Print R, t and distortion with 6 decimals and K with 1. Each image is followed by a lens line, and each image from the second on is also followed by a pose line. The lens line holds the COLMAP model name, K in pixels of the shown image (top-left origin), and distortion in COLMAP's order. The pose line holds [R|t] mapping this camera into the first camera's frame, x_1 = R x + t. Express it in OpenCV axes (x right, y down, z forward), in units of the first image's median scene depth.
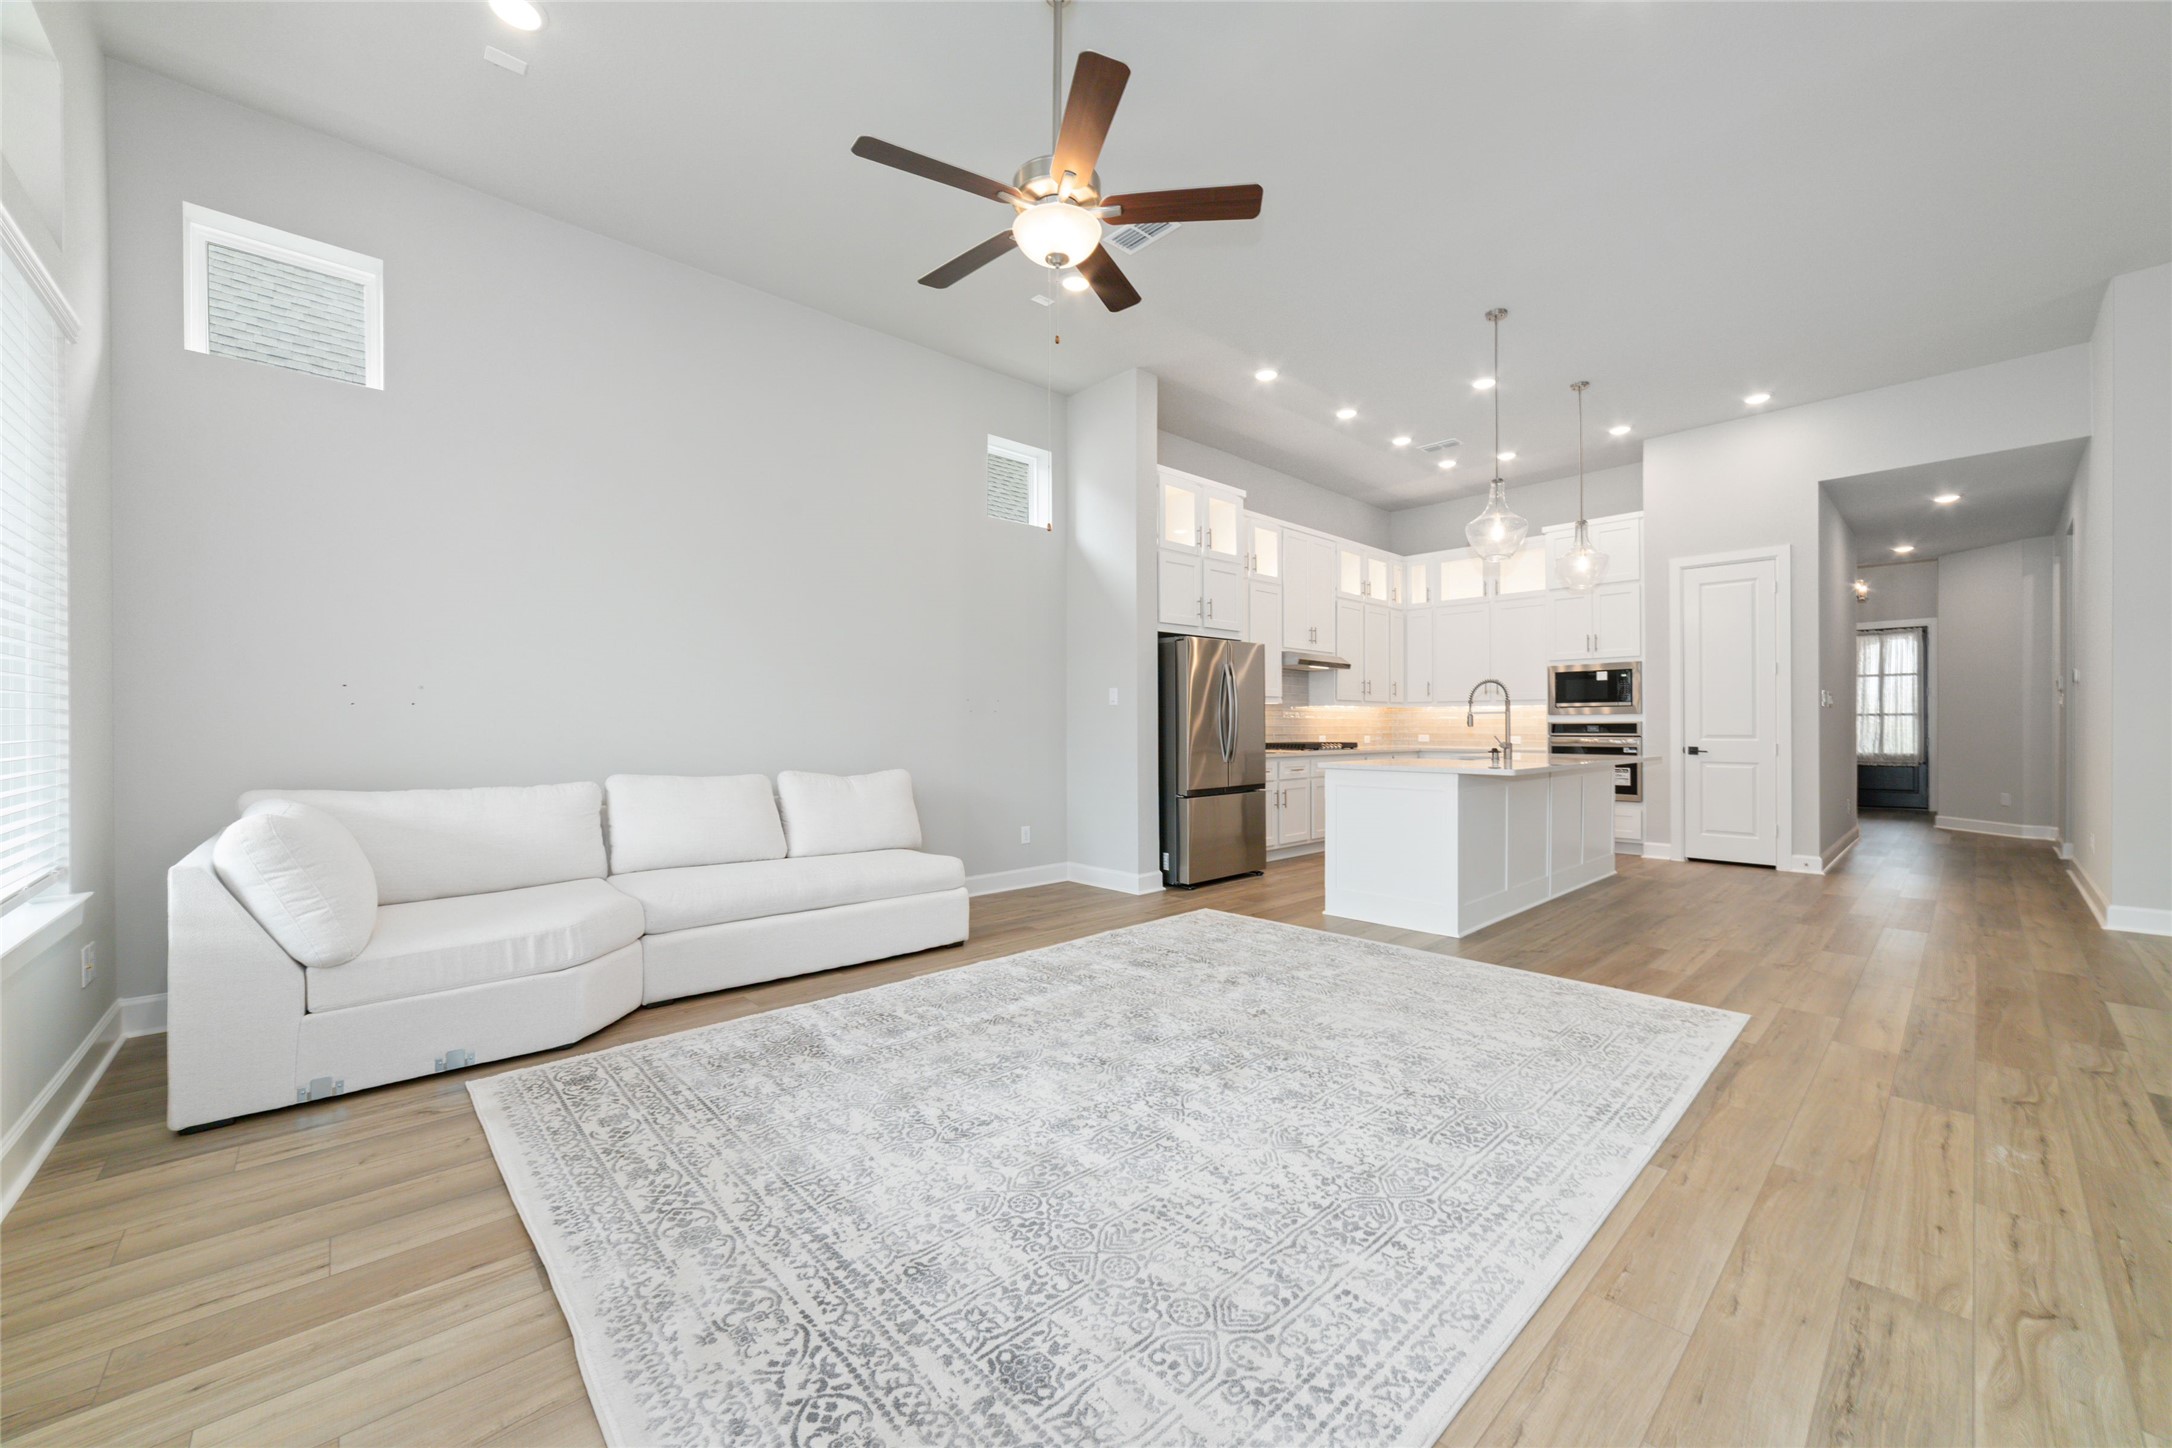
lens RADIAL K [[827.0, 0, 1087.3], [0, 827.0, 728.7], [0, 0, 1]] dist [-0.009337, 0.000138]
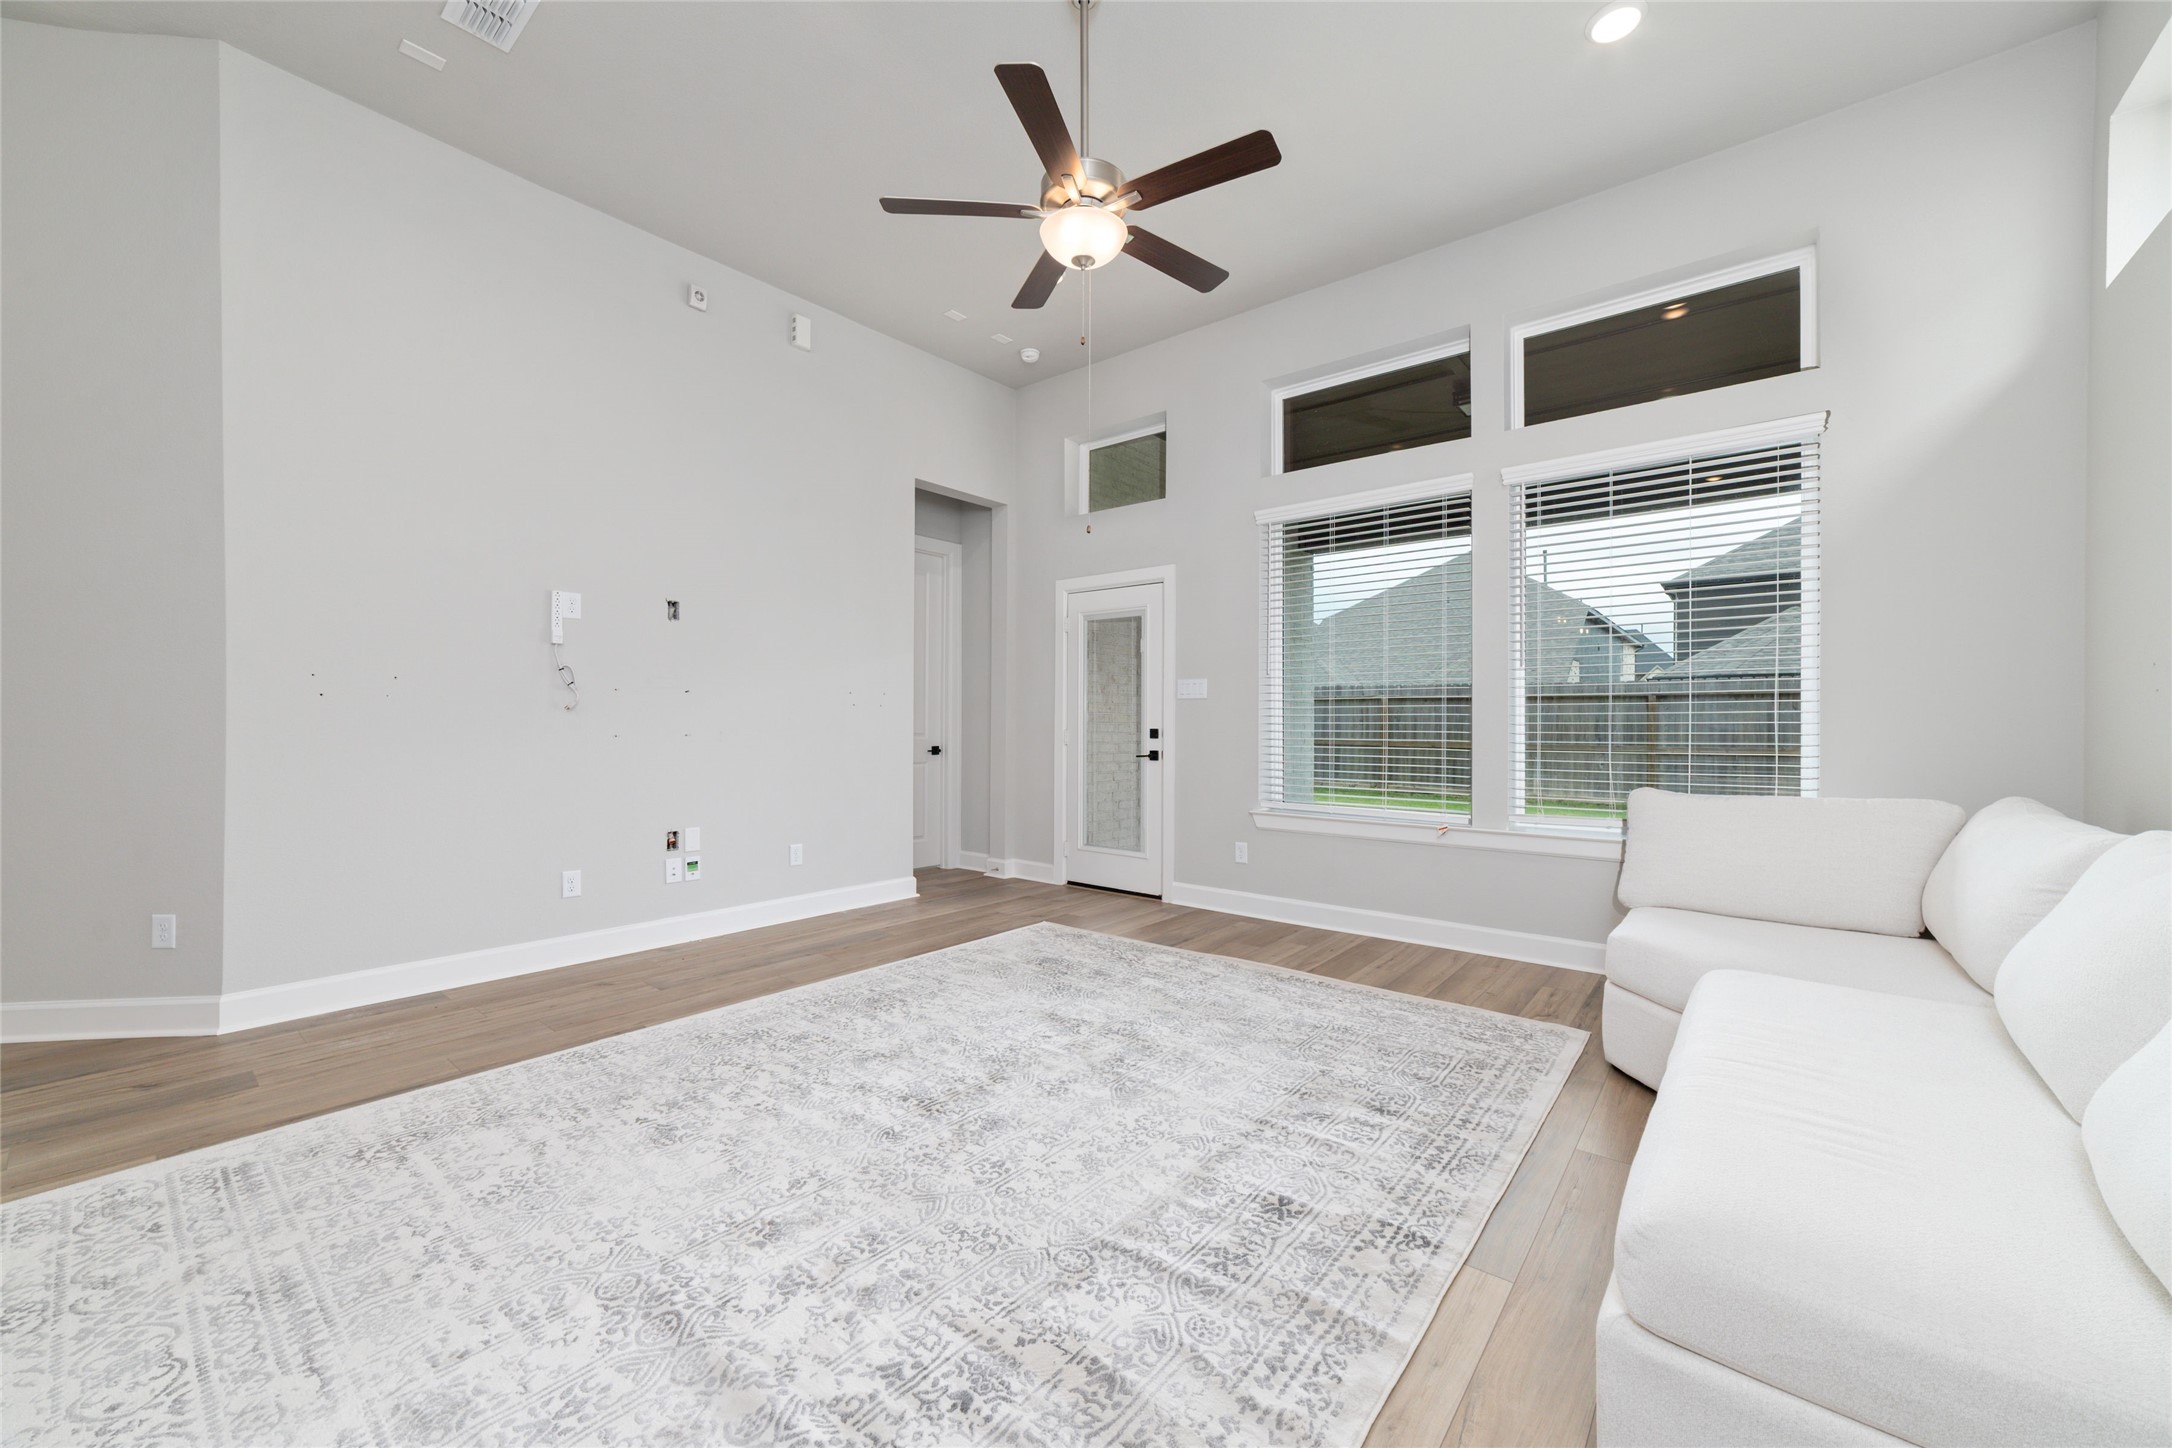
lens RADIAL K [[827.0, 0, 1079.7], [0, 827.0, 721.1], [0, 0, 1]] dist [-0.009337, 0.000138]
pose [[-0.990938, 0.001553, -0.134314, 0.110554], [0.001269, 0.999997, 0.002198, -0.006455], [0.134317, 0.002007, -0.990936, 2.158393]]
